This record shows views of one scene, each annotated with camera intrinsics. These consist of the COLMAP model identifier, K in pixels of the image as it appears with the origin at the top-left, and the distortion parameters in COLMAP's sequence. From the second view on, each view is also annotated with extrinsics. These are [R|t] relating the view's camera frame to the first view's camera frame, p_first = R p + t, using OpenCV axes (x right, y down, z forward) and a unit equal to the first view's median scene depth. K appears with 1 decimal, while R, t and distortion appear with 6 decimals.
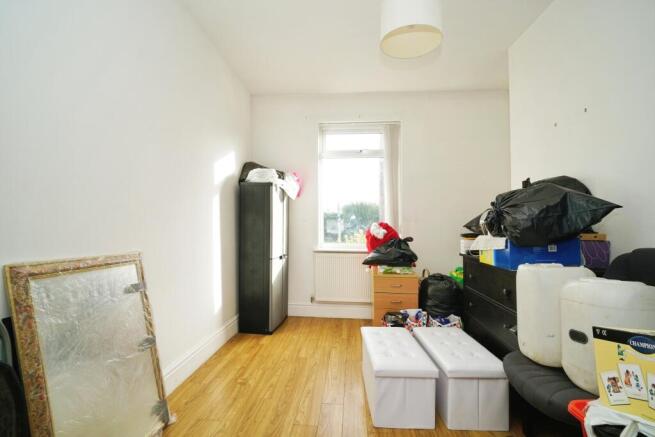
lens RADIAL K [[308.0, 0, 325.5], [0, 308.0, 222.8], [0, 0, 1]] dist [-0.005218, 0.001060]
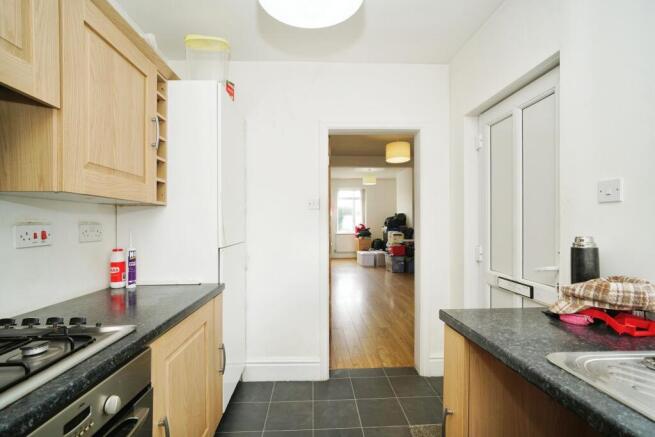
lens RADIAL K [[308.0, 0, 331.3], [0, 308.0, 223.6], [0, 0, 1]] dist [-0.005218, 0.001060]
pose [[0.990228, -0.008250, 0.139211, -0.583314], [0.006830, 0.999920, 0.010678, -0.038028], [-0.139288, -0.009623, 0.990205, -2.200432]]
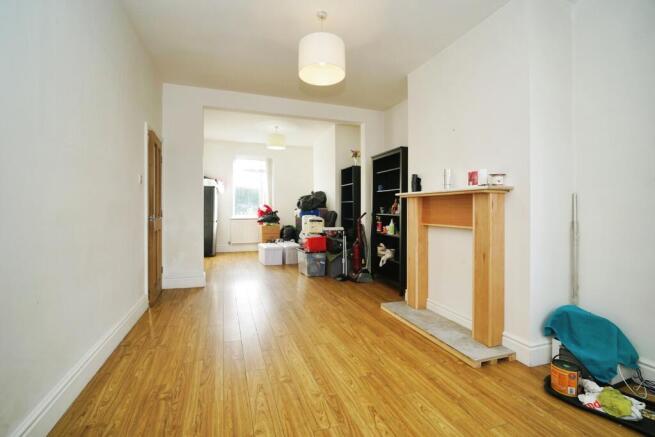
lens RADIAL K [[308.0, 0, 325.9], [0, 308.0, 208.6], [0, 0, 1]] dist [-0.005218, 0.001060]
pose [[0.921459, -0.000676, 0.388474, -0.311945], [-0.006126, 0.999849, 0.016271, -0.012654], [-0.388426, -0.017373, 0.921316, -1.382185]]
